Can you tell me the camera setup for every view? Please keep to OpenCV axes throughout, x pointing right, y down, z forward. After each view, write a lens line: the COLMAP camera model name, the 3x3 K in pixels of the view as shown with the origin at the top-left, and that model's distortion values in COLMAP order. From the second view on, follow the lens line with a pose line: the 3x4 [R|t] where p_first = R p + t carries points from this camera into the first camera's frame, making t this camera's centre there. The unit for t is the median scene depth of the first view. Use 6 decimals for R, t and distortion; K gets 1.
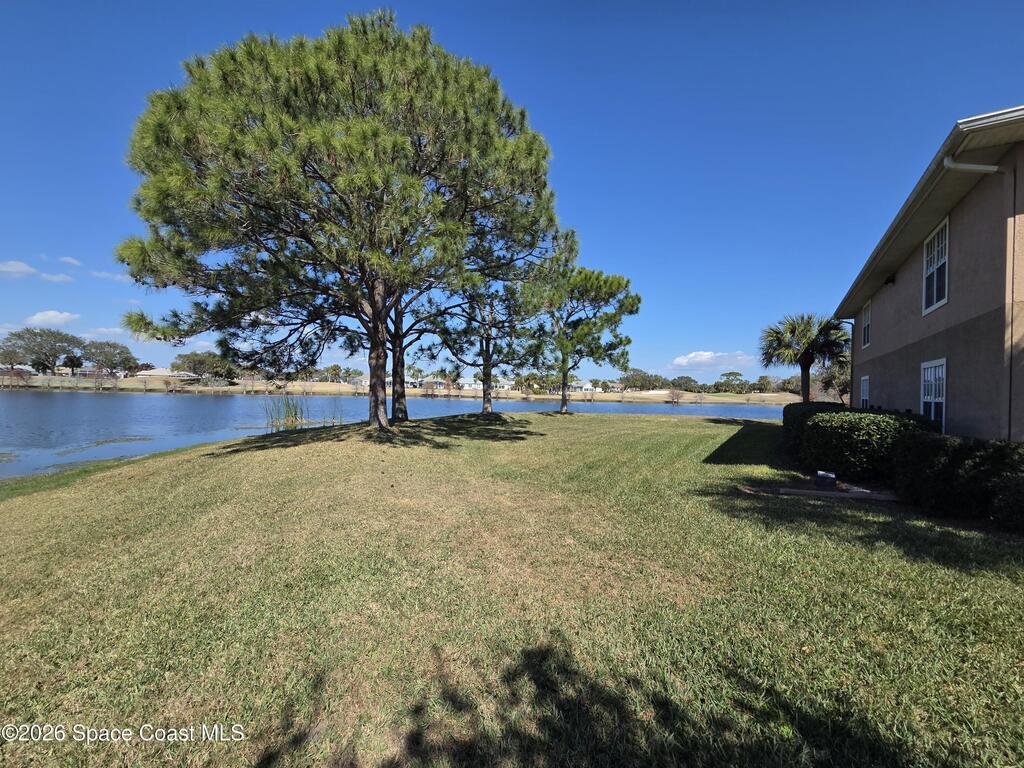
lens RADIAL K [[420.5, 0, 505.2], [0, 420.5, 387.4], [0, 0, 1]] dist [0.001538, 0.000127]
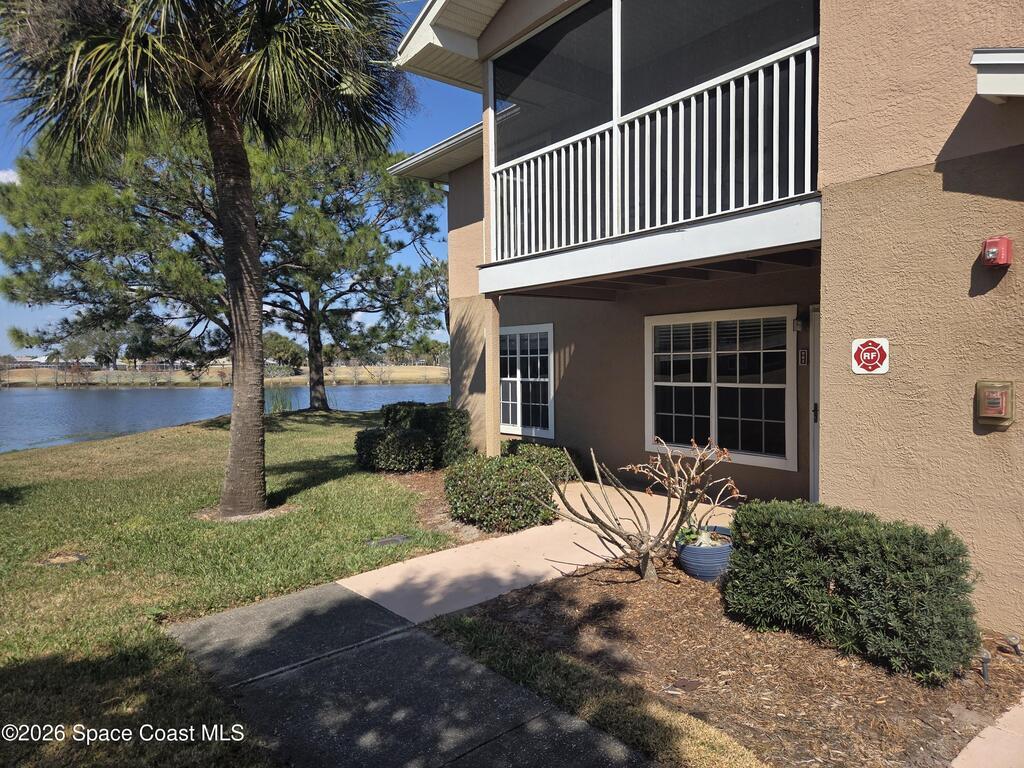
lens RADIAL K [[681.1, 0, 512.0], [0, 681.1, 384.0], [0, 0, 1]] dist [0.085312, -0.072007]
pose [[0.946236, -0.029242, -0.322154, 0.138191], [0.037950, 0.999064, 0.020781, 0.001357], [0.321244, -0.031889, 0.946459, -0.062622]]
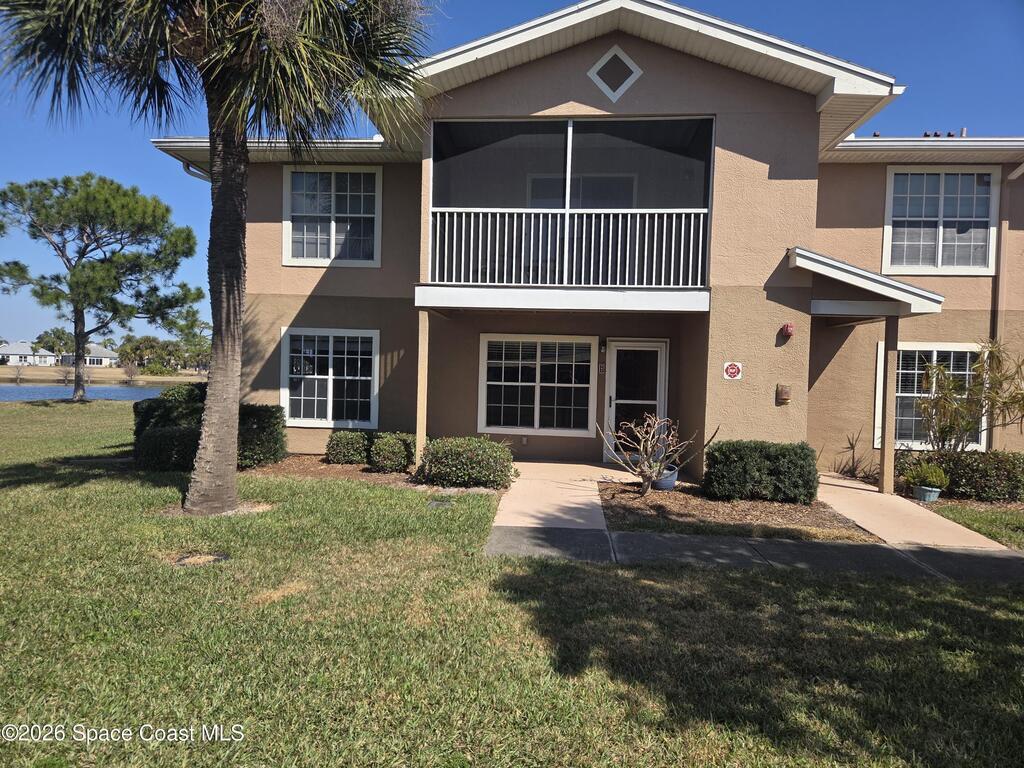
lens RADIAL K [[681.1, 0, 512.0], [0, 681.1, 384.0], [0, 0, 1]] dist [0.085312, -0.072007]
pose [[0.876198, -0.011646, 0.481811, 0.066099], [-0.002817, 0.999567, 0.029284, 0.000384], [-0.481944, -0.027016, 0.875786, -0.082172]]
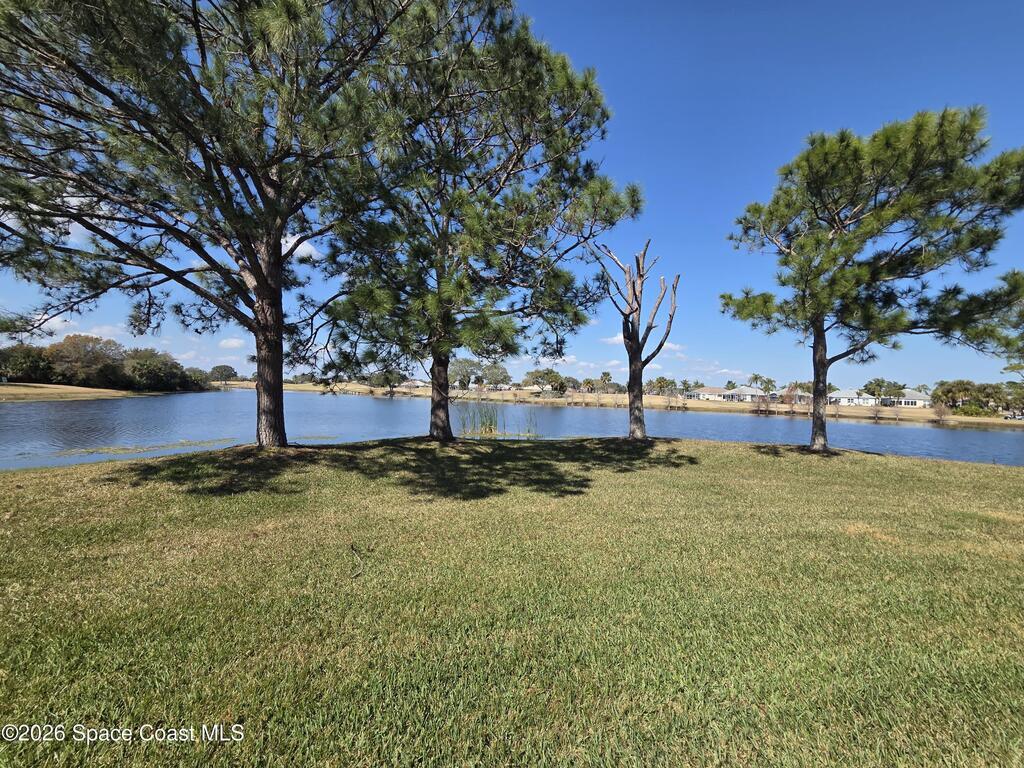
lens RADIAL K [[420.5, 0, 505.2], [0, 420.5, 387.4], [0, 0, 1]] dist [0.001538, 0.000127]
pose [[0.689485, -0.011243, -0.724212, 0.076481], [-0.012370, 0.999551, -0.027294, 0.001237], [0.724194, 0.027777, 0.689037, 0.121002]]
